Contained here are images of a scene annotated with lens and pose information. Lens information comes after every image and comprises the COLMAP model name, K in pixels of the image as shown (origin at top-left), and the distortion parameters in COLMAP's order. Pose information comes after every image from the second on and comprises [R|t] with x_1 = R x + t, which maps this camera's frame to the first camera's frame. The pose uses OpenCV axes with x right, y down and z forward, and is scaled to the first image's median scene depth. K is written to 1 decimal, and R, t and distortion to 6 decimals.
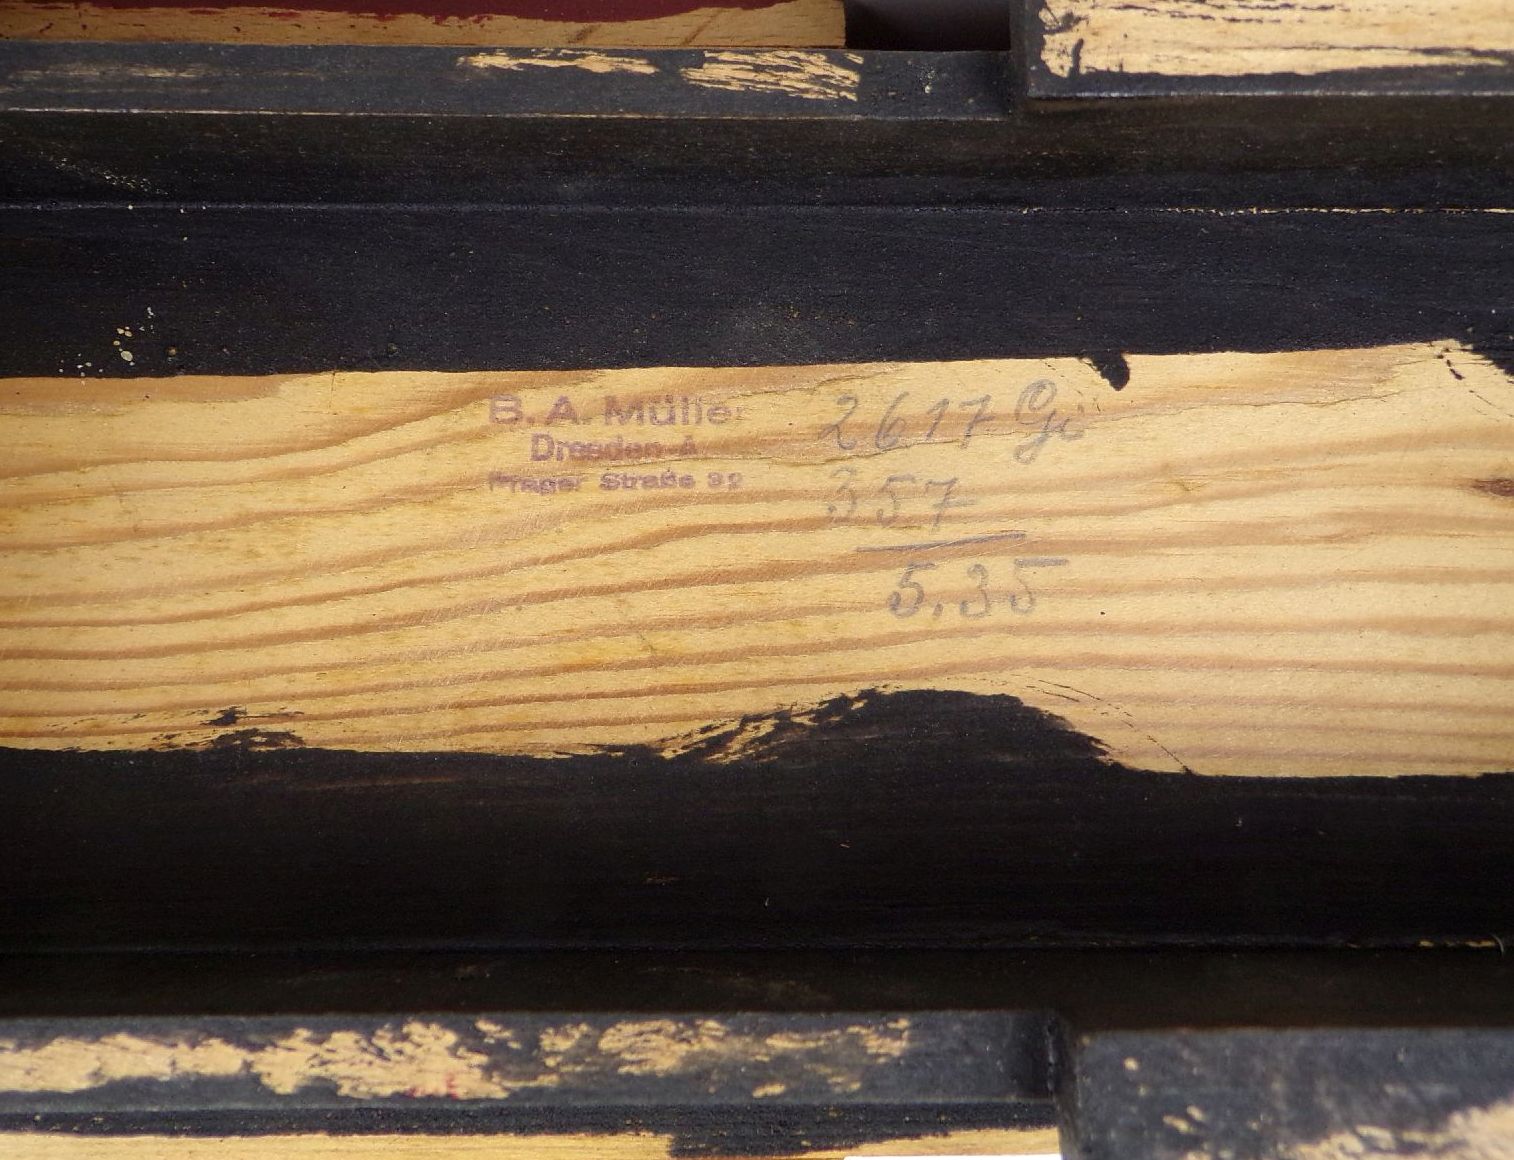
lens RADIAL K [[1131.0, 0, 761.6], [0, 1131.0, 489.0], [0, 0, 1]] dist [0.003193, 0.000886]
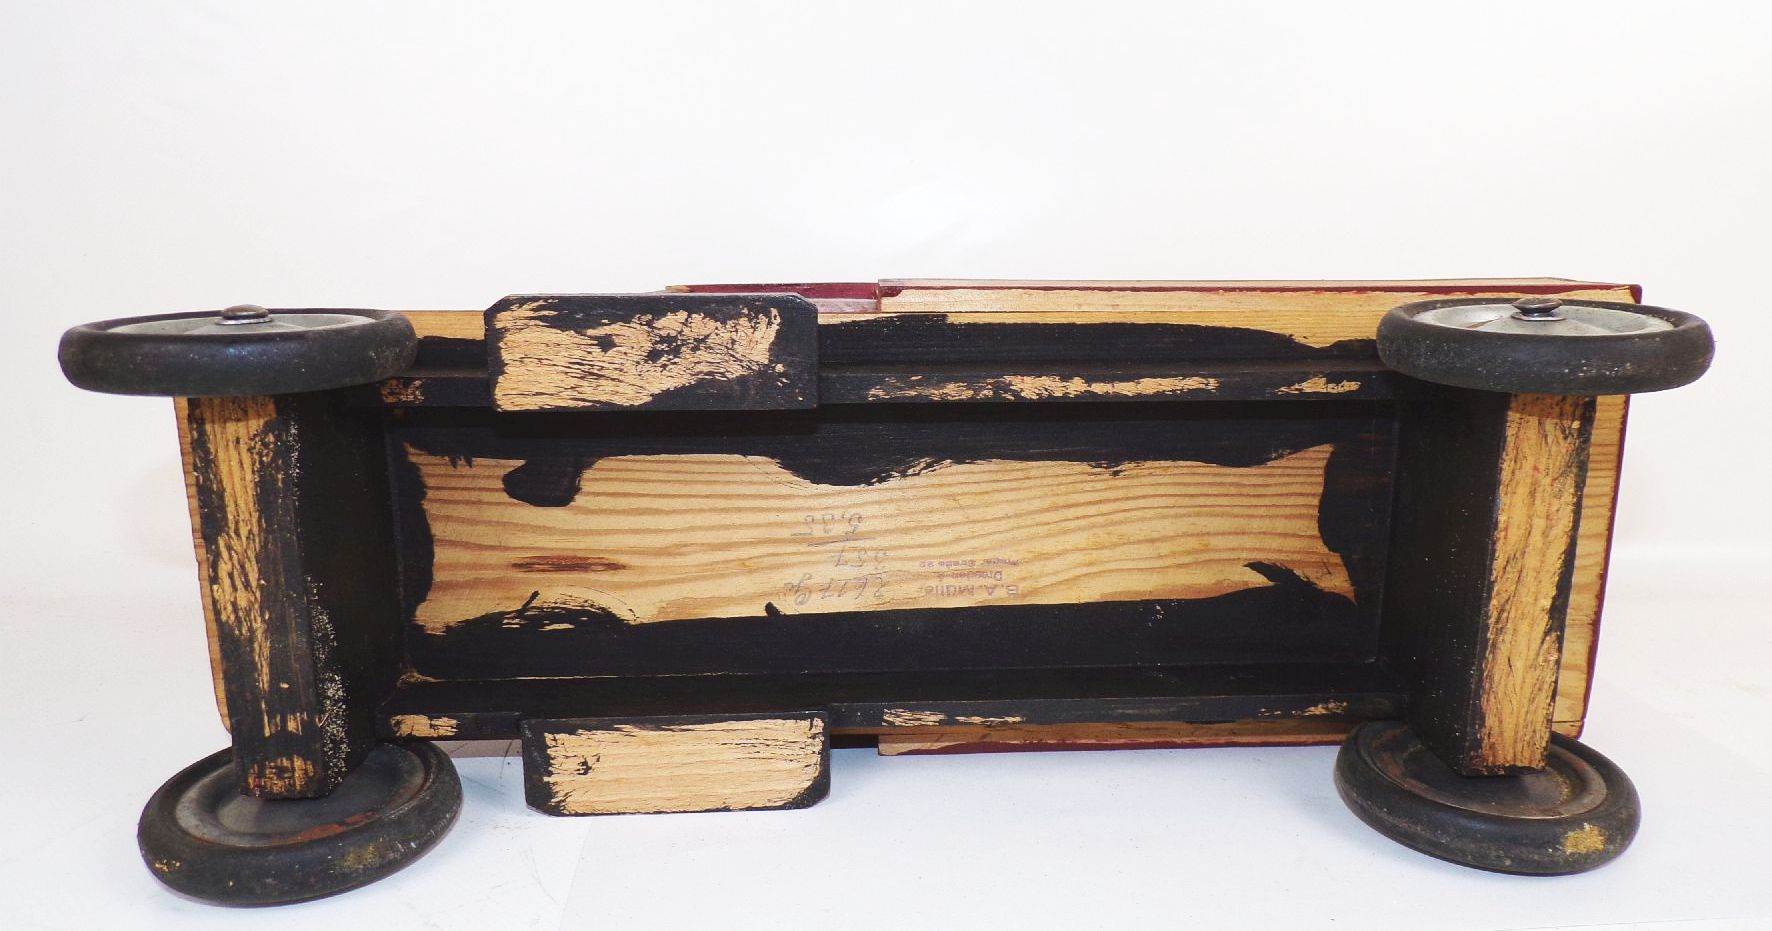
lens RADIAL K [[1144.5, 0, 886.0], [0, 1144.5, 465.5], [0, 0, 1]] dist [-0.000563, -0.000028]
pose [[-0.998485, 0.015002, -0.052945, 0.194928], [-0.011272, -0.997480, -0.070044, 0.402188], [-0.053863, -0.069341, 0.996138, -1.568673]]
